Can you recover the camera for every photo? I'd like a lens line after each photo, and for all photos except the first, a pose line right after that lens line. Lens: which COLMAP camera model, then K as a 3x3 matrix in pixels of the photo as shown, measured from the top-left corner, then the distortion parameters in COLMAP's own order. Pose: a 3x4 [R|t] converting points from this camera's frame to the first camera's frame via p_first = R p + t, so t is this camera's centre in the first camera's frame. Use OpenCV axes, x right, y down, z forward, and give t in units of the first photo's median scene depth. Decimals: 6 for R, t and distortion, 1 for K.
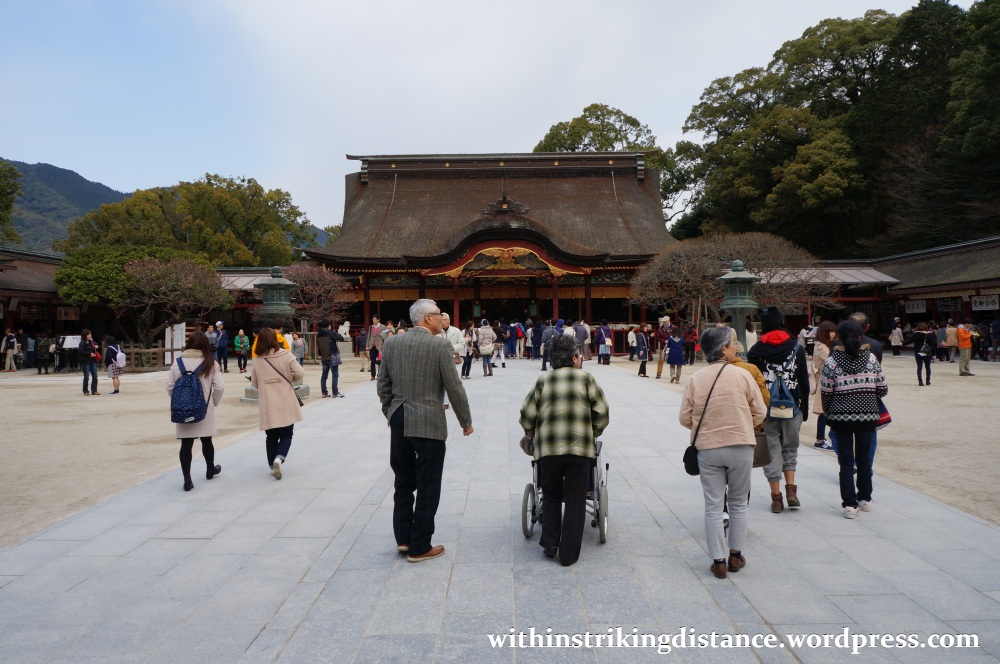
lens RADIAL K [[775.1, 0, 500.6], [0, 775.1, 329.3], [0, 0, 1]] dist [-0.006660, -0.001806]
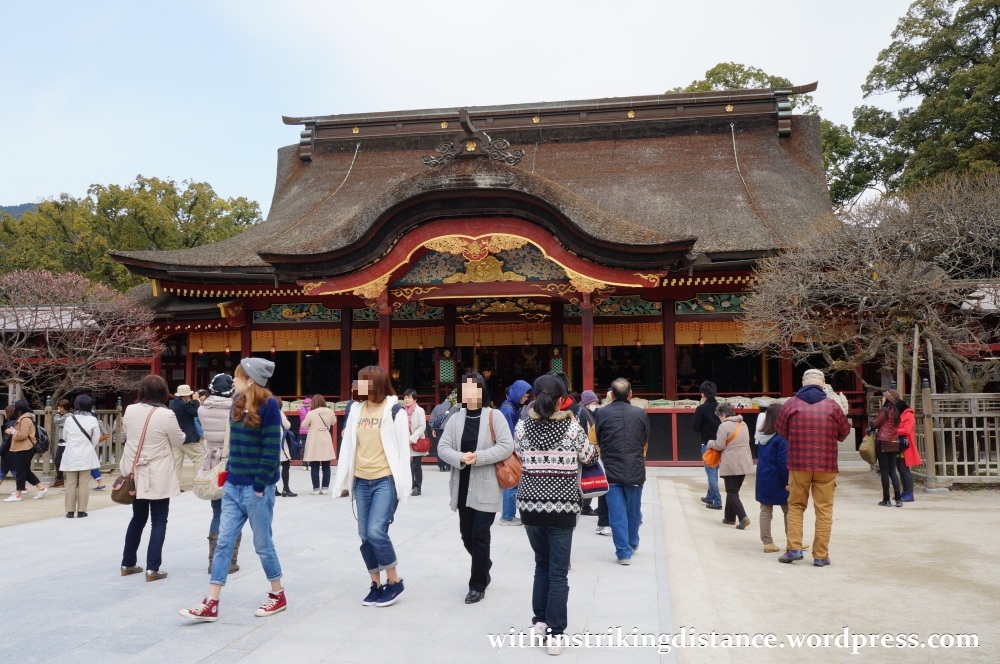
lens RADIAL K [[894.4, 0, 499.8], [0, 894.4, 335.3], [0, 0, 1]] dist [-0.006162, 0.007717]
pose [[0.986946, -0.006334, -0.160929, 0.083155], [-0.006002, 0.997085, -0.076058, -0.001681], [0.160942, 0.076031, 0.984031, 0.356730]]
